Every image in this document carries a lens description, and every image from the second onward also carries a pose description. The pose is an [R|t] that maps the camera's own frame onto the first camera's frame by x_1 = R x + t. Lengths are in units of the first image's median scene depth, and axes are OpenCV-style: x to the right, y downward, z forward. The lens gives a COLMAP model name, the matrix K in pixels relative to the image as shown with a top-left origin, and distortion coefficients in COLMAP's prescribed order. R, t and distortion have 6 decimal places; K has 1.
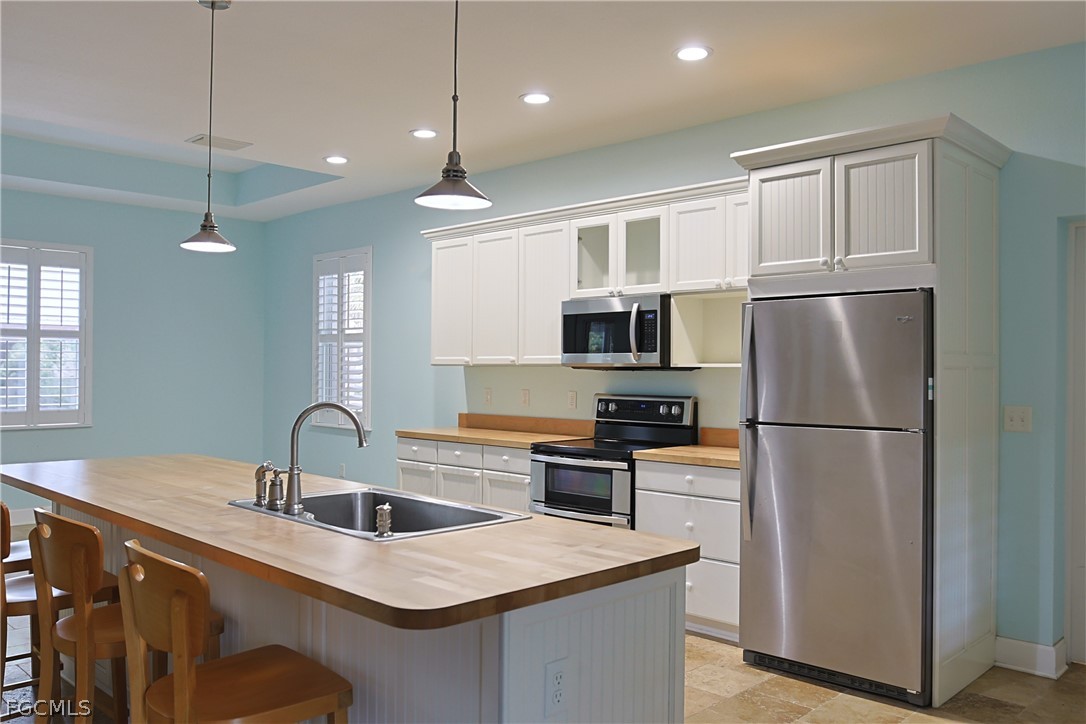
lens RADIAL K [[886.2, 0, 567.2], [0, 886.2, 362.0], [0, 0, 1]] dist [-0.047409, 0.005409]
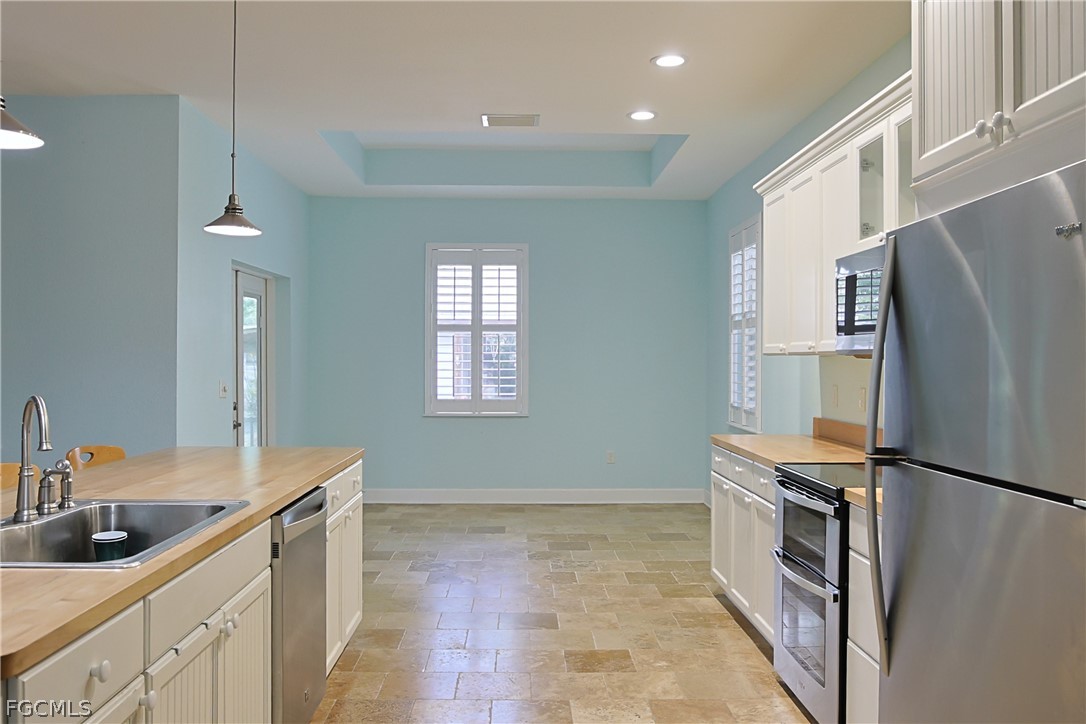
lens RADIAL K [[913.7, 0, 543.0], [0, 913.7, 362.0], [0, 0, 1]] dist [-0.000606, 0.002239]
pose [[0.703898, -0.001244, -0.710300, 0.275588], [0.006901, 0.999963, 0.005088, 0.004520], [0.710267, -0.008483, 0.703881, 0.281011]]
